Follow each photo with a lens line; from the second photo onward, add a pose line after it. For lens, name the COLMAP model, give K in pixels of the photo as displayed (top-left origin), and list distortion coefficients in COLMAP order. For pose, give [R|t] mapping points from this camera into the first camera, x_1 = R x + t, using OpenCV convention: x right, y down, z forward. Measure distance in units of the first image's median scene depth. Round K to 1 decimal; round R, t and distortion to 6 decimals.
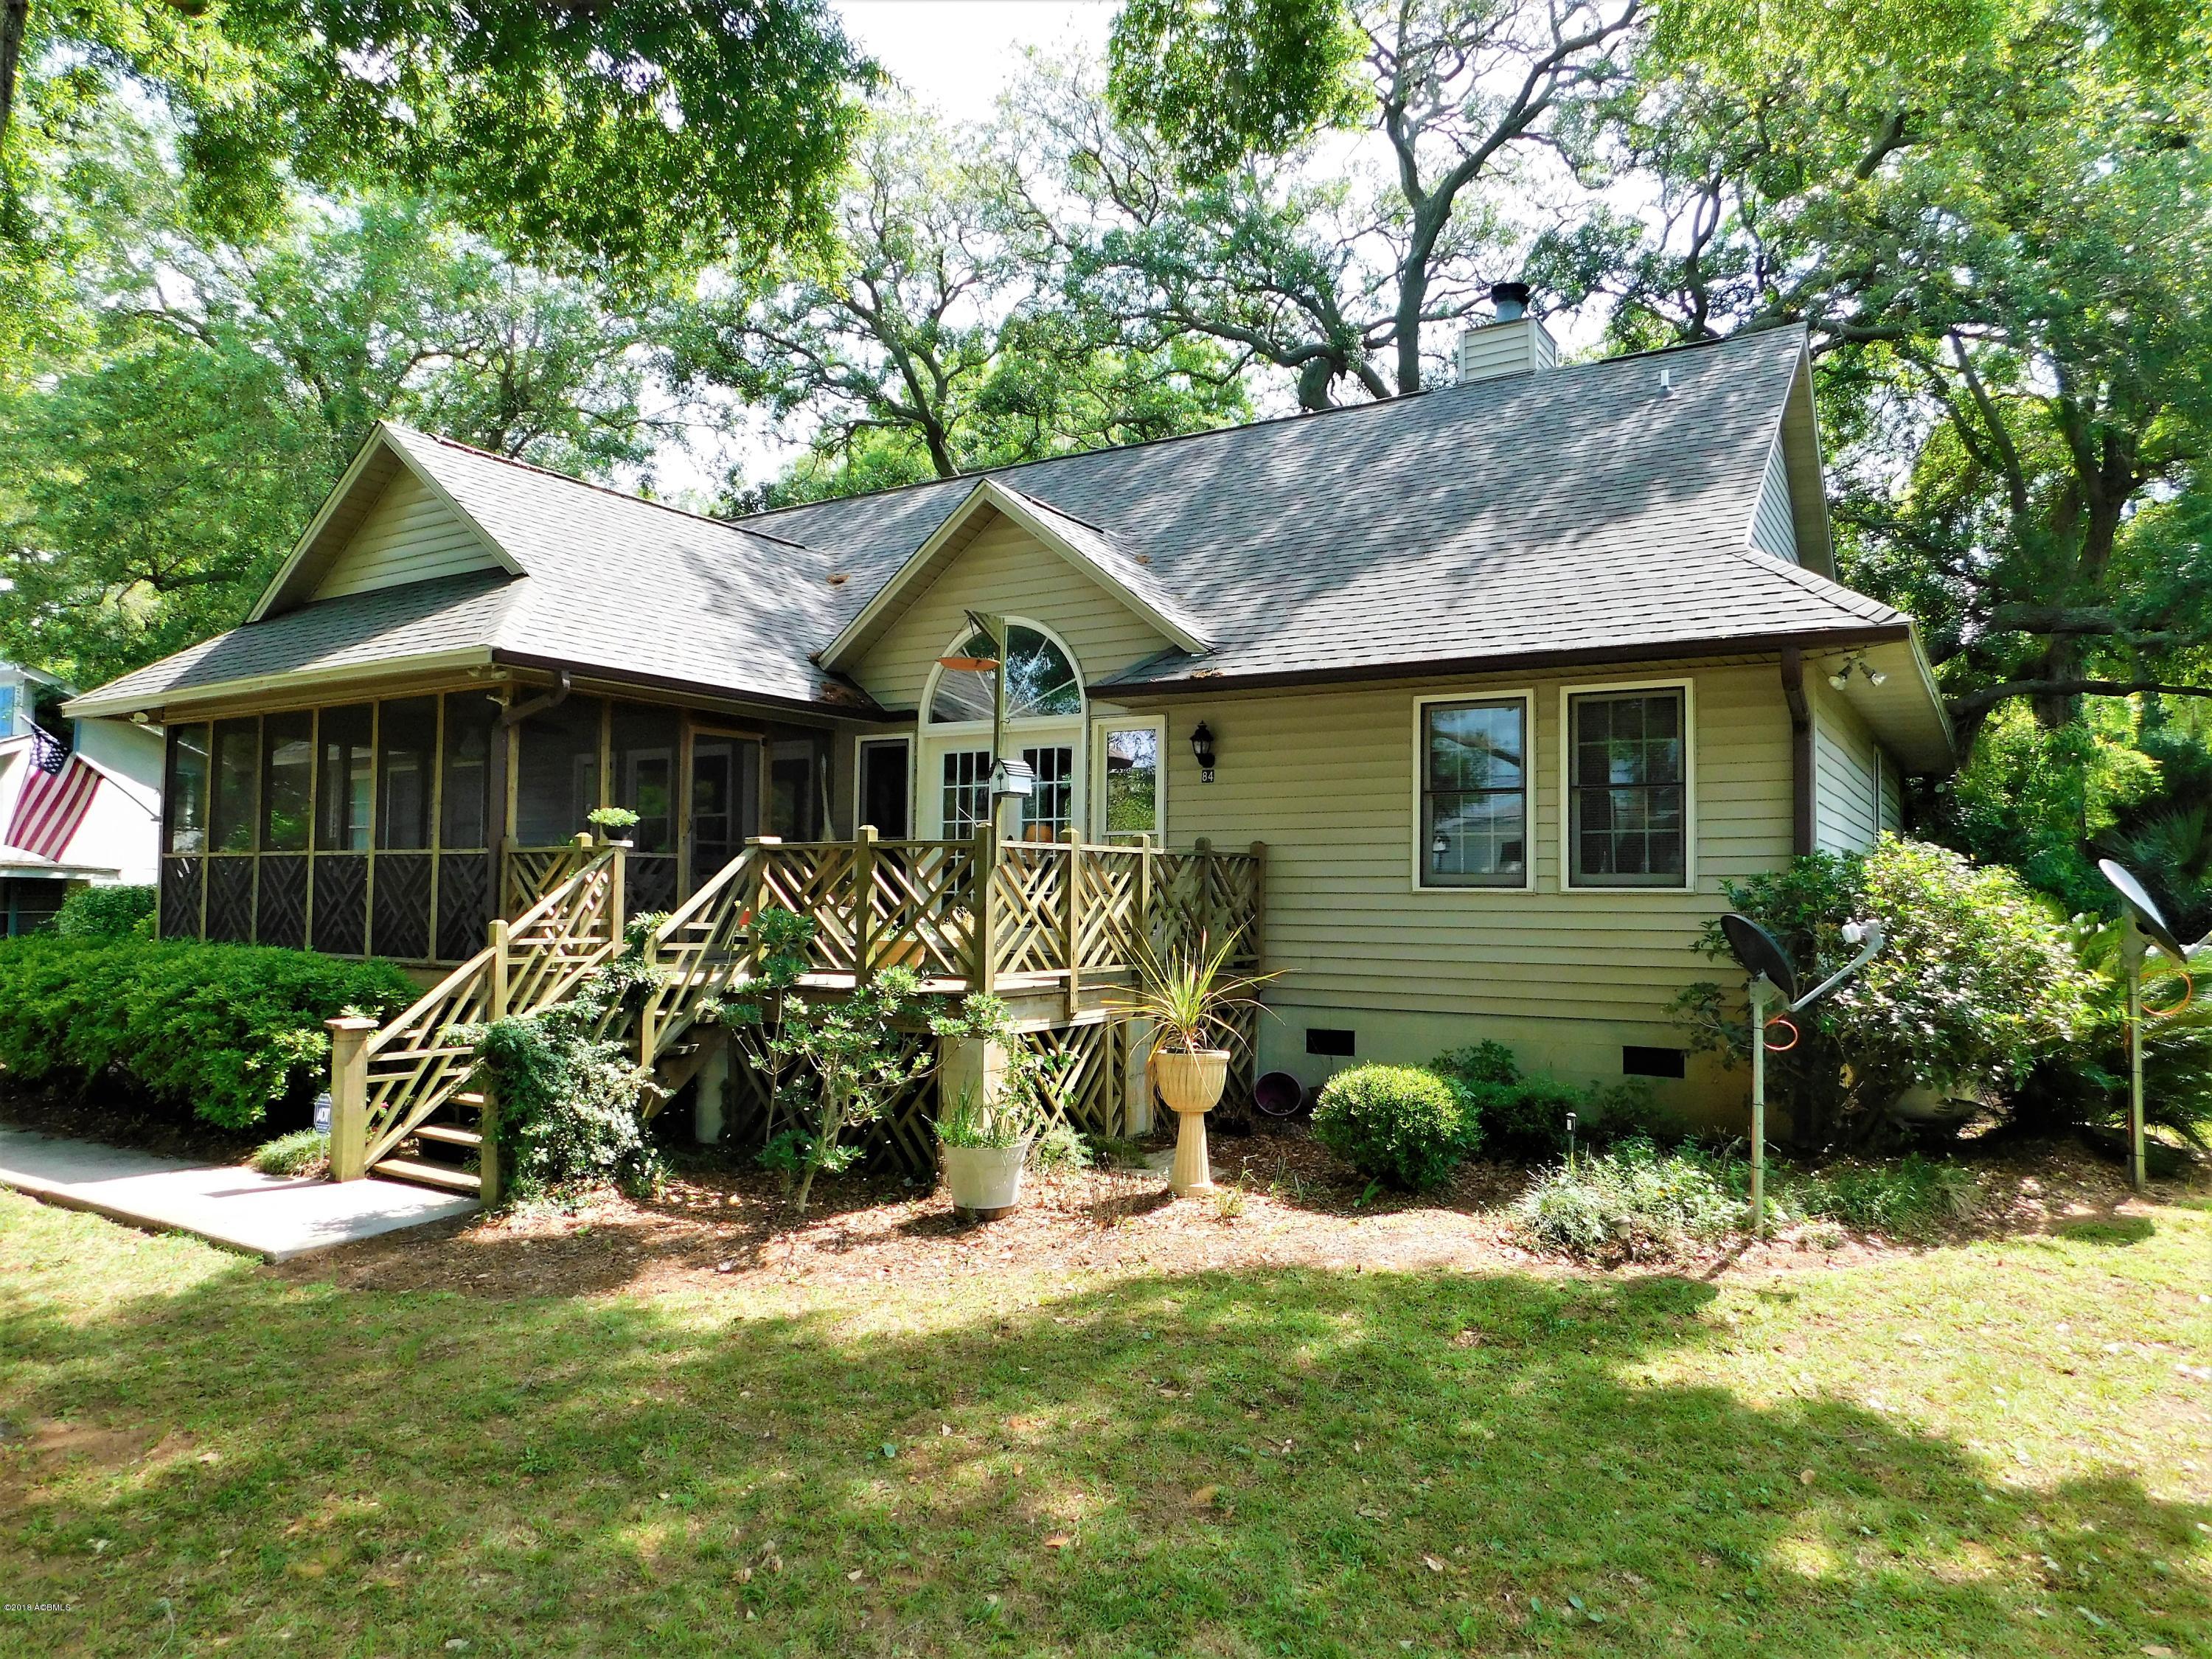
lens RADIAL K [[1455.6, 0, 1096.9], [0, 1455.6, 833.8], [0, 0, 1]] dist [-0.065295, 0.047078]
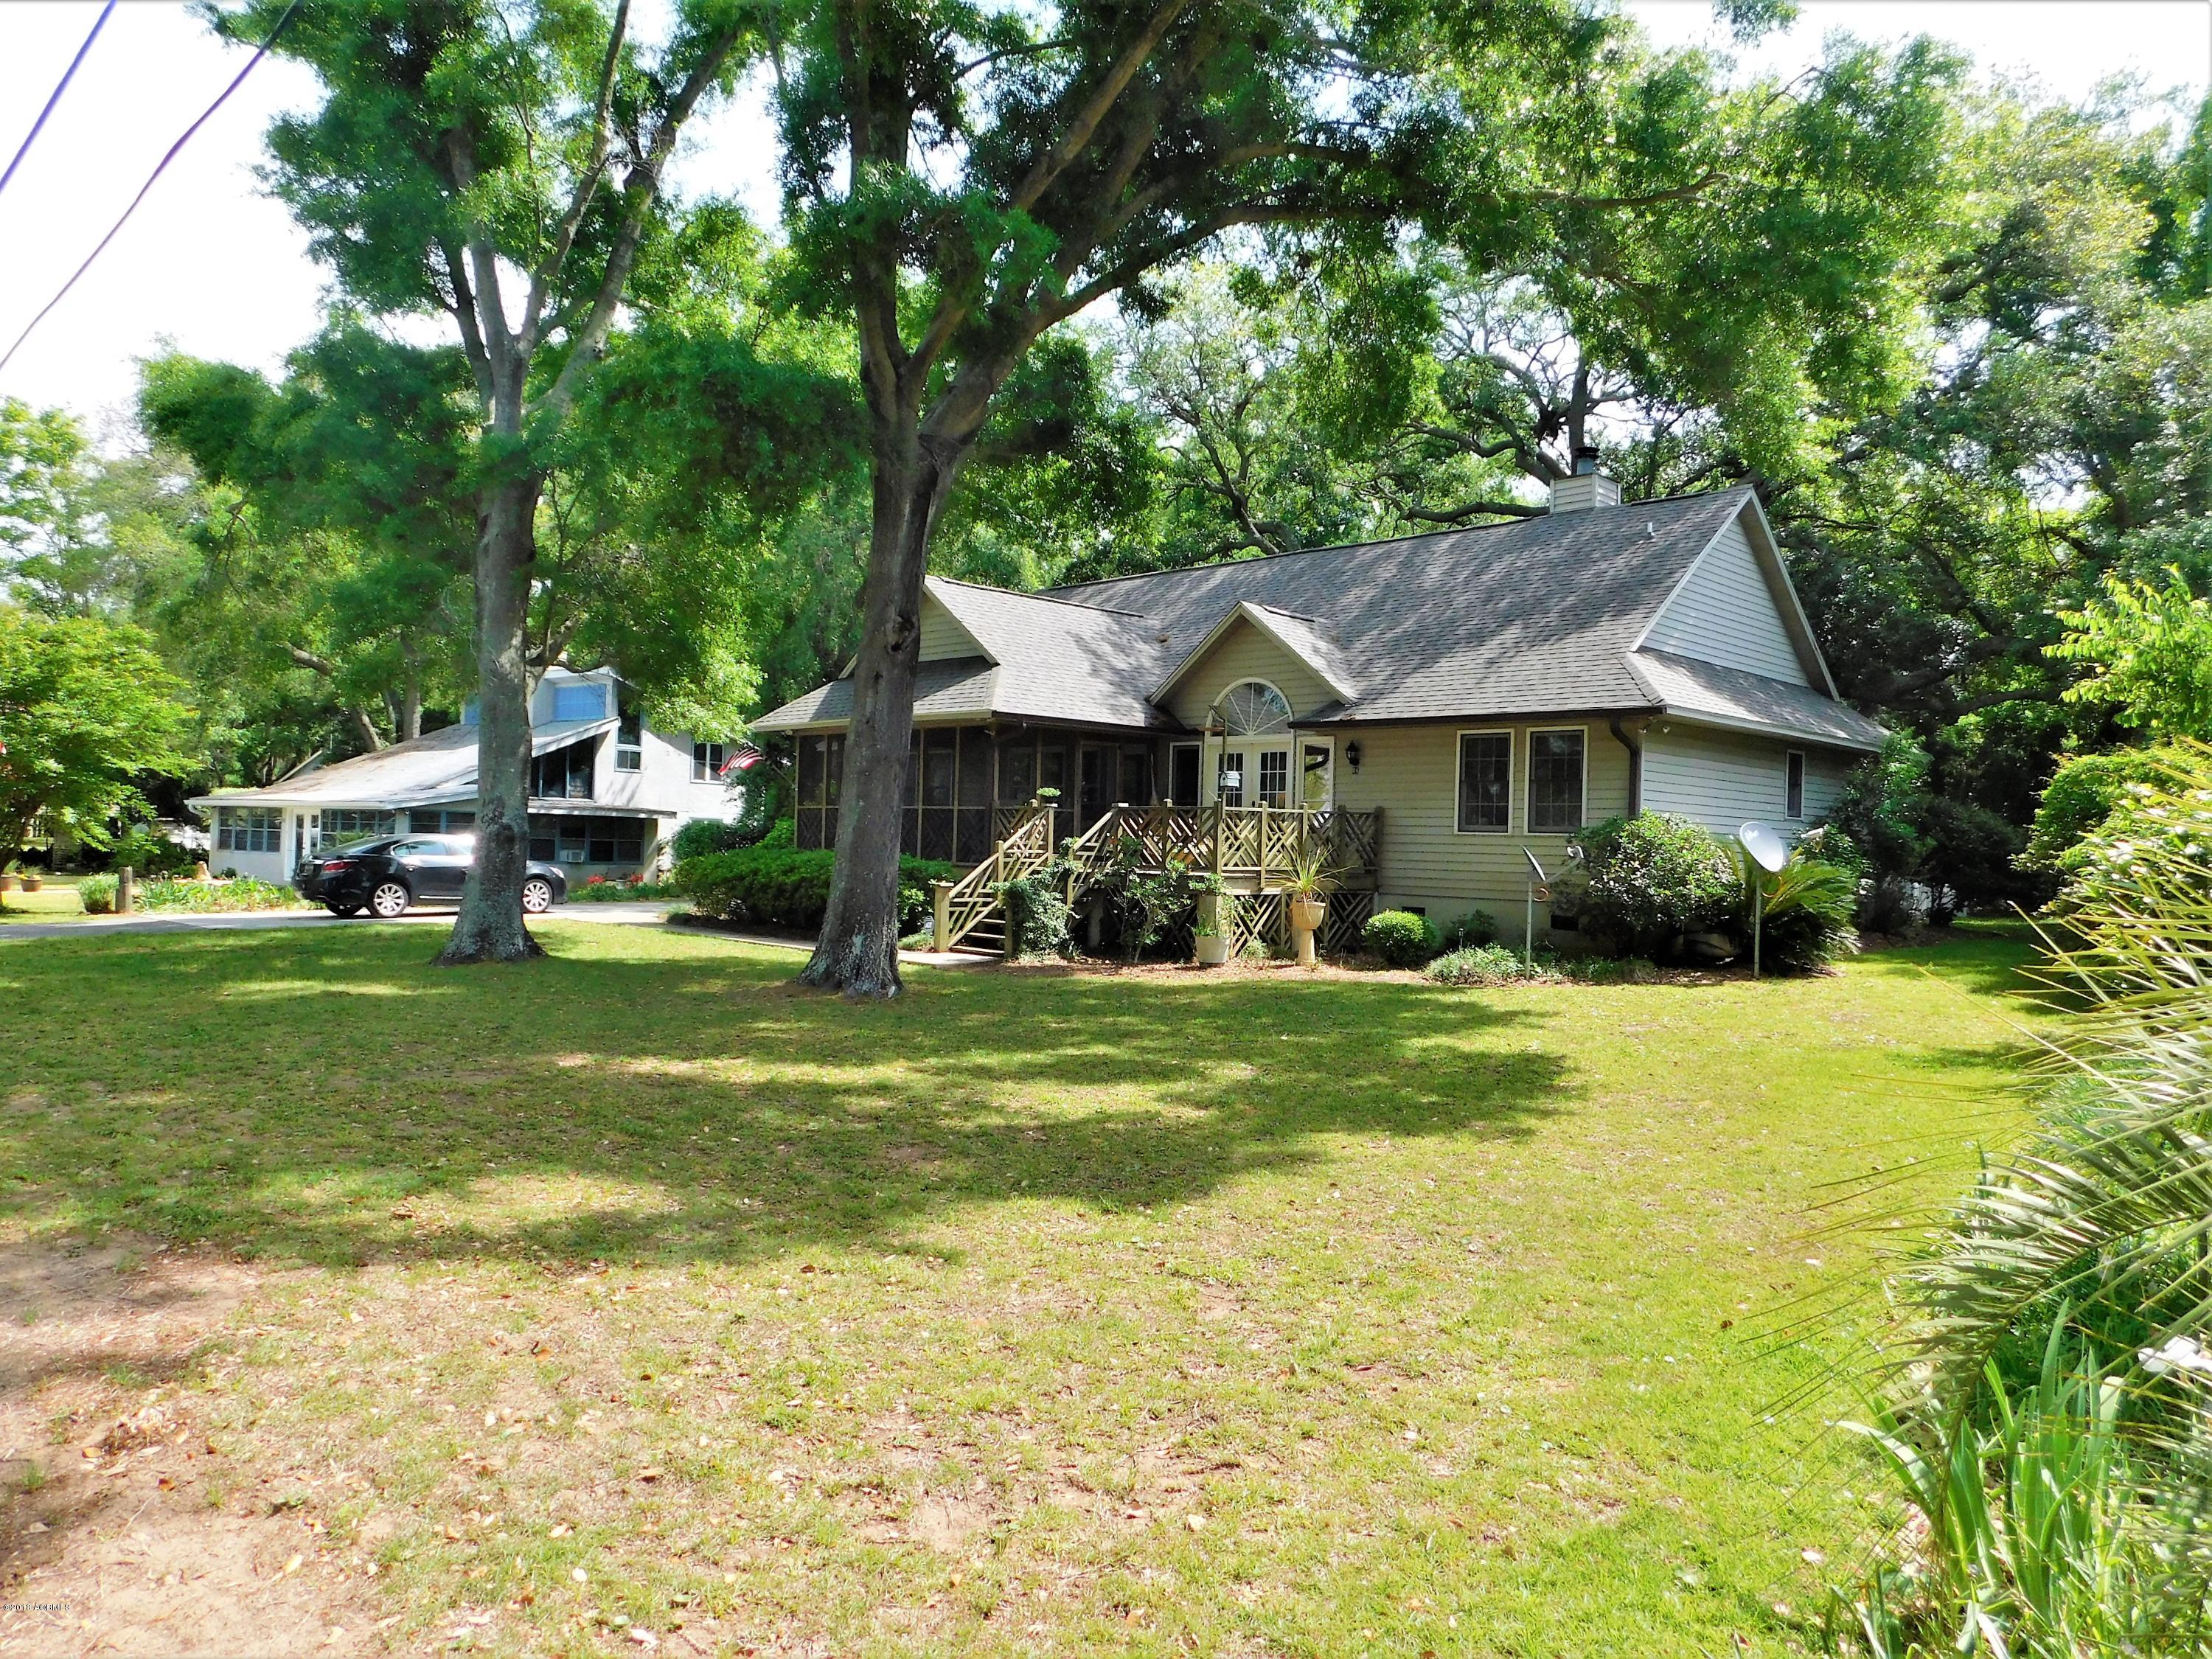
lens RADIAL K [[1455.6, 0, 1113.2], [0, 1455.6, 830.7], [0, 0, 1]] dist [-0.065295, 0.047078]
pose [[0.974806, 0.012836, -0.222683, 0.230680], [-0.005014, 0.999352, 0.035655, -0.033384], [0.222997, -0.033640, 0.974239, -1.060056]]
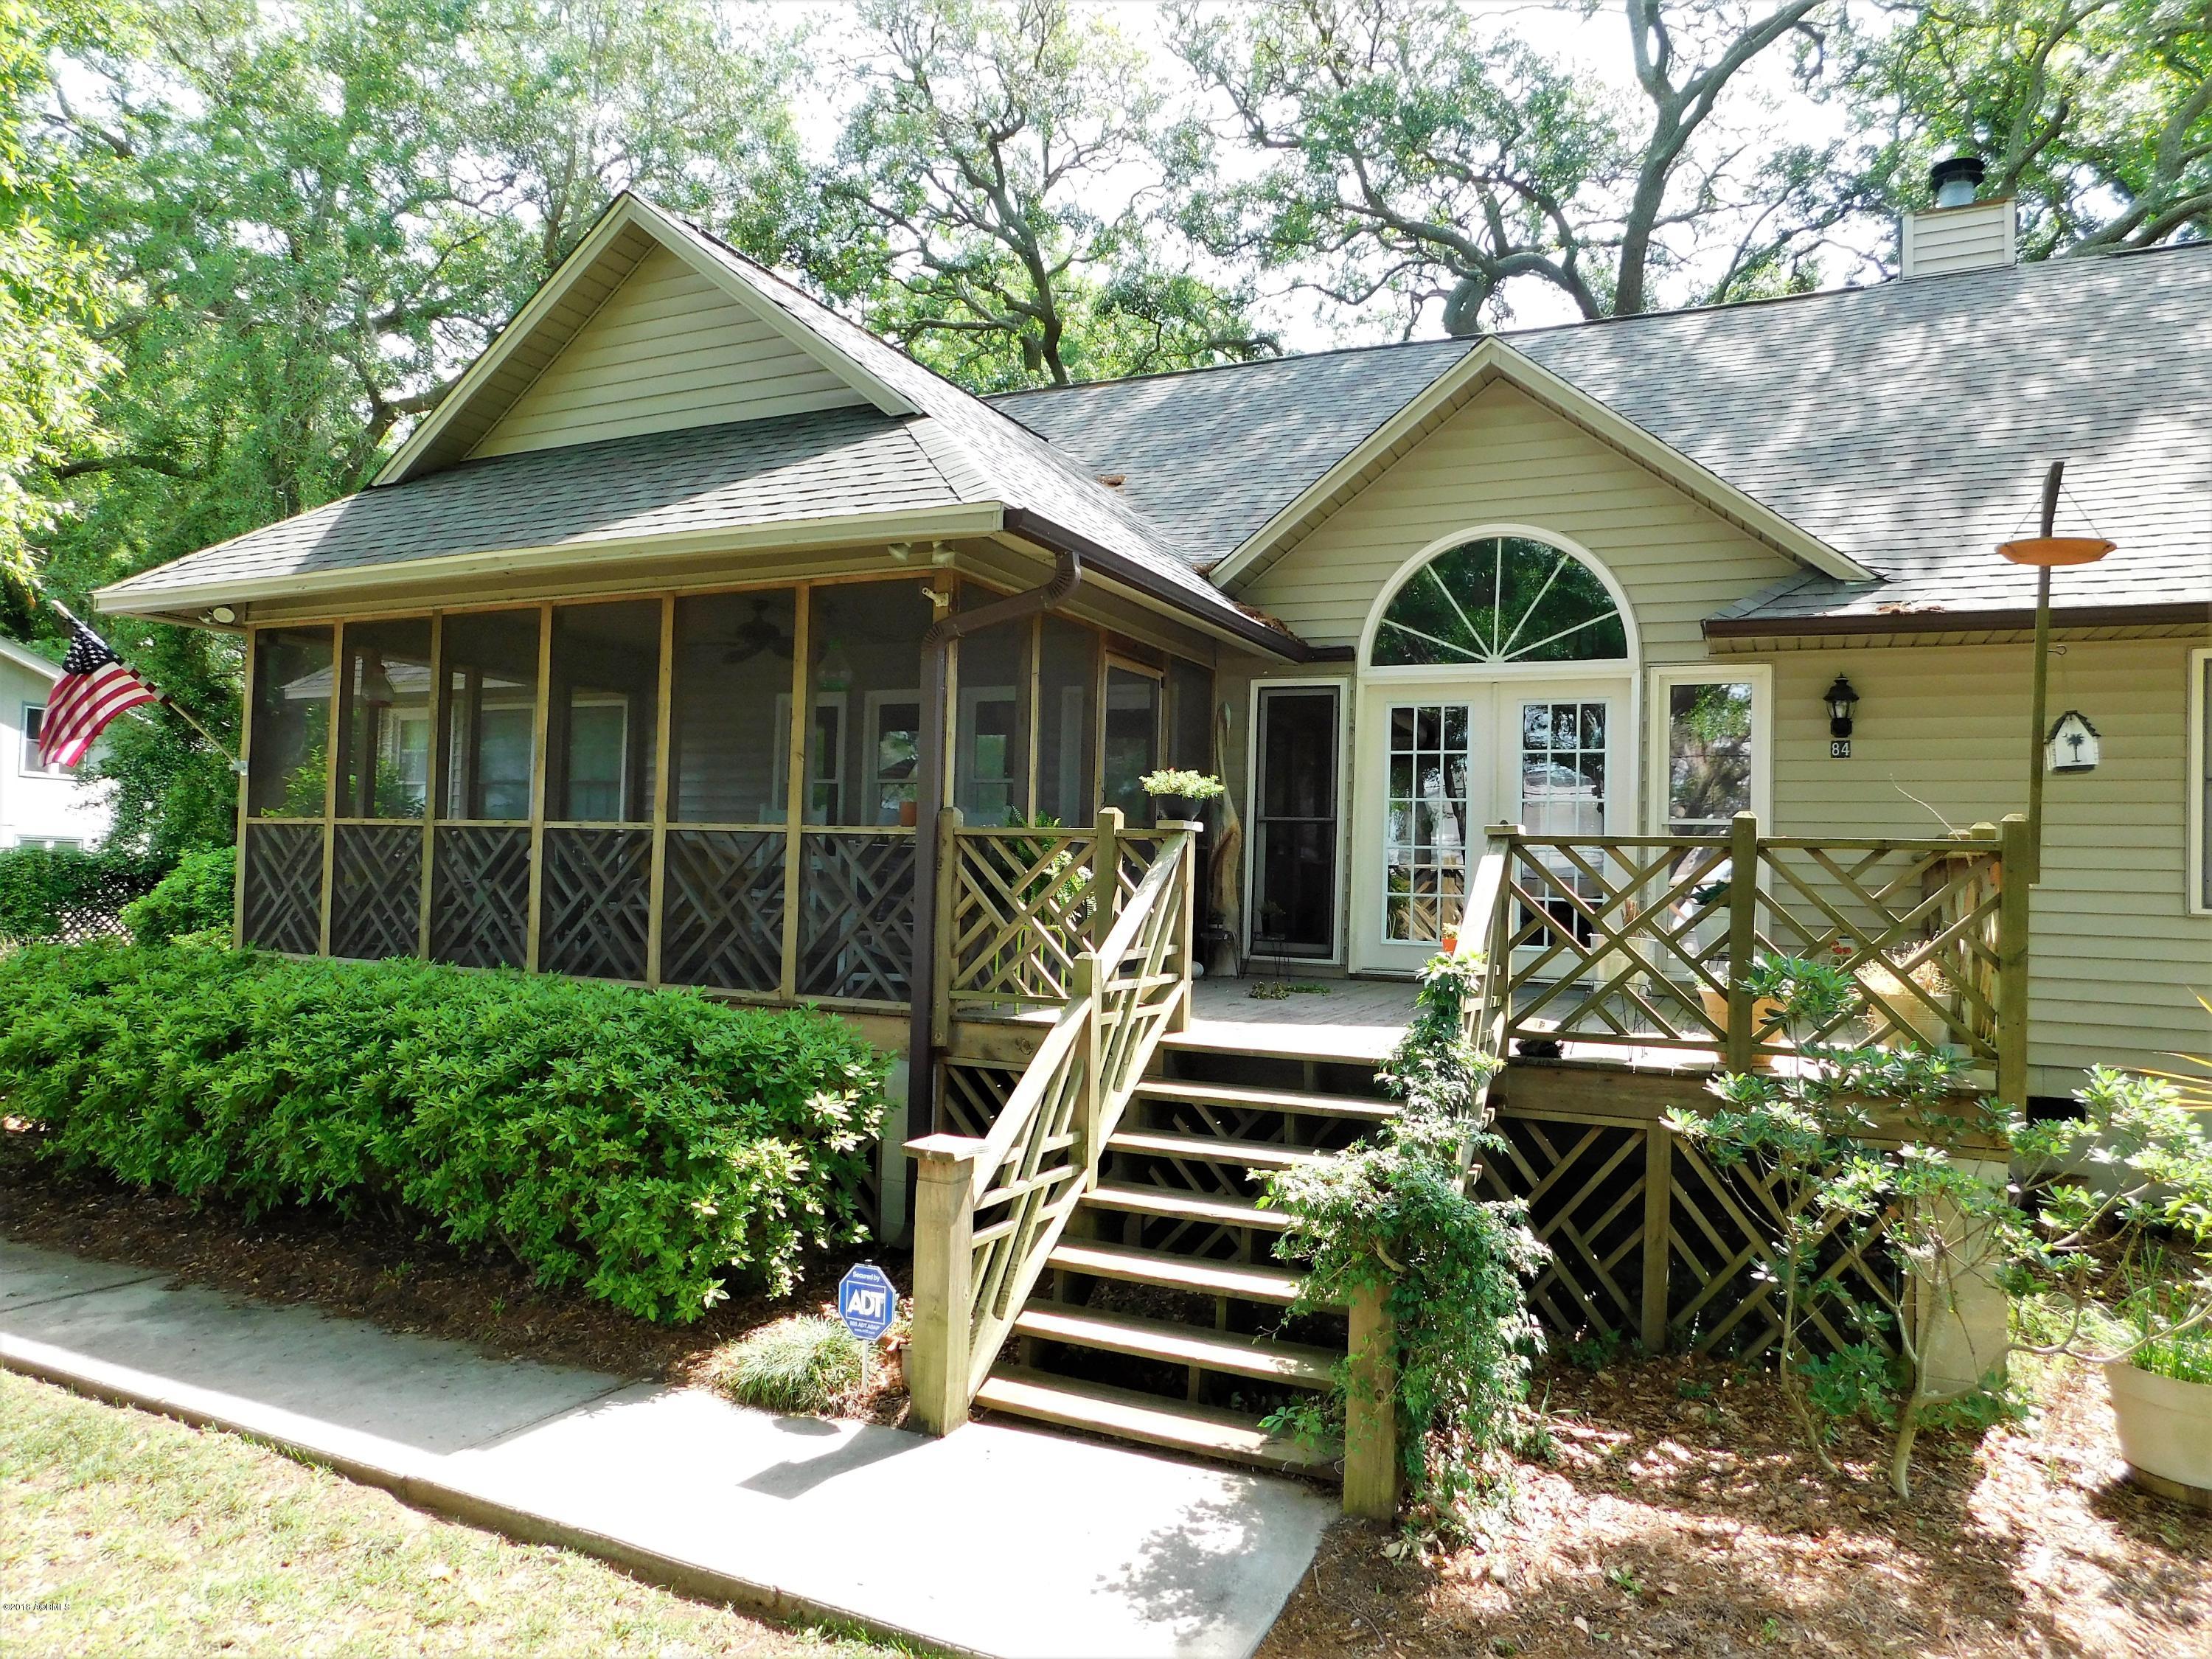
lens RADIAL K [[1455.6, 0, 1109.3], [0, 1455.6, 845.1], [0, 0, 1]] dist [-0.065295, 0.047078]
pose [[0.992727, 0.021054, 0.118529, -0.467012], [-0.024196, 0.999391, 0.025129, -0.000108], [-0.117928, -0.027814, 0.992633, 0.388479]]
